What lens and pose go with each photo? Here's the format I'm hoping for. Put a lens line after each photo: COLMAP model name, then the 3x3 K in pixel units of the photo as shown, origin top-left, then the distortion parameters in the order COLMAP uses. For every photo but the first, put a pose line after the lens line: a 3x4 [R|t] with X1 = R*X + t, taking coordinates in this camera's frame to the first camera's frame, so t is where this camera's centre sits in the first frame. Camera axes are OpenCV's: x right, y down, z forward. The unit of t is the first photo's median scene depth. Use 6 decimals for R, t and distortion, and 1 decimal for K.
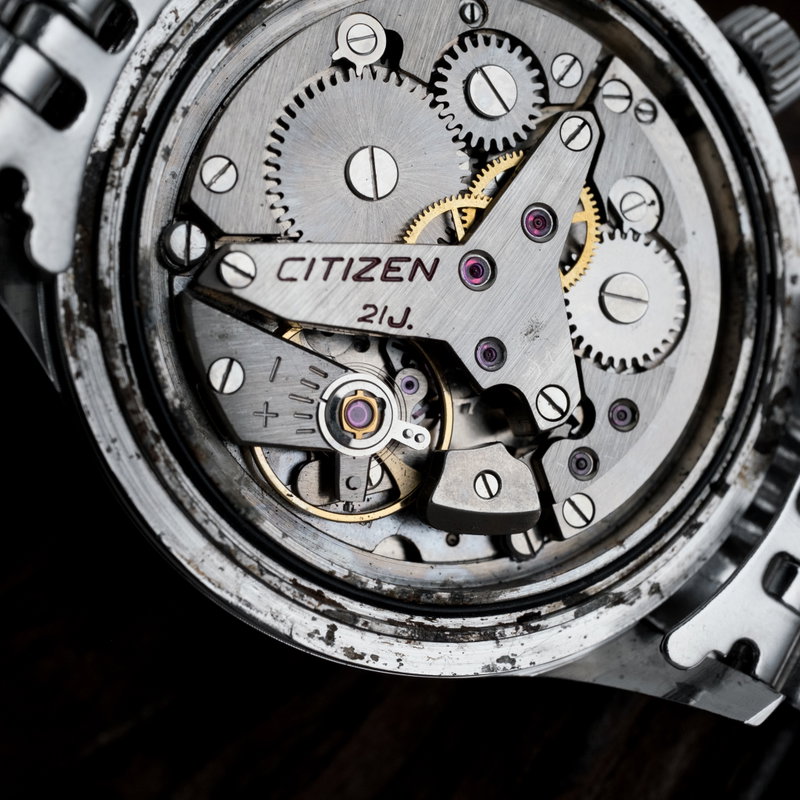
lens RADIAL K [[1485.0, 0, 399.5], [0, 1485.0, 399.8], [0, 0, 1]] dist [0.053183, 0.000000]
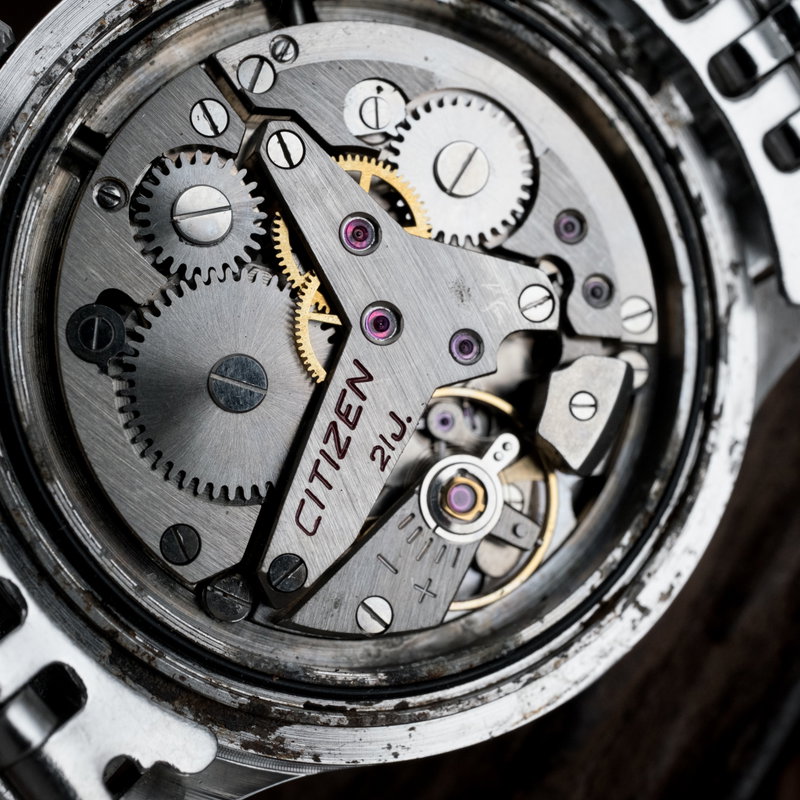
lens RADIAL K [[1485.0, 0, 400.4], [0, 1485.0, 399.7], [0, 0, 1]] dist [0.053183, 0.000000]
pose [[0.443598, -0.885241, -0.139891, 0.142954], [0.878623, 0.398770, 0.262687, -0.296640], [-0.176757, -0.239439, 0.954686, 0.104560]]
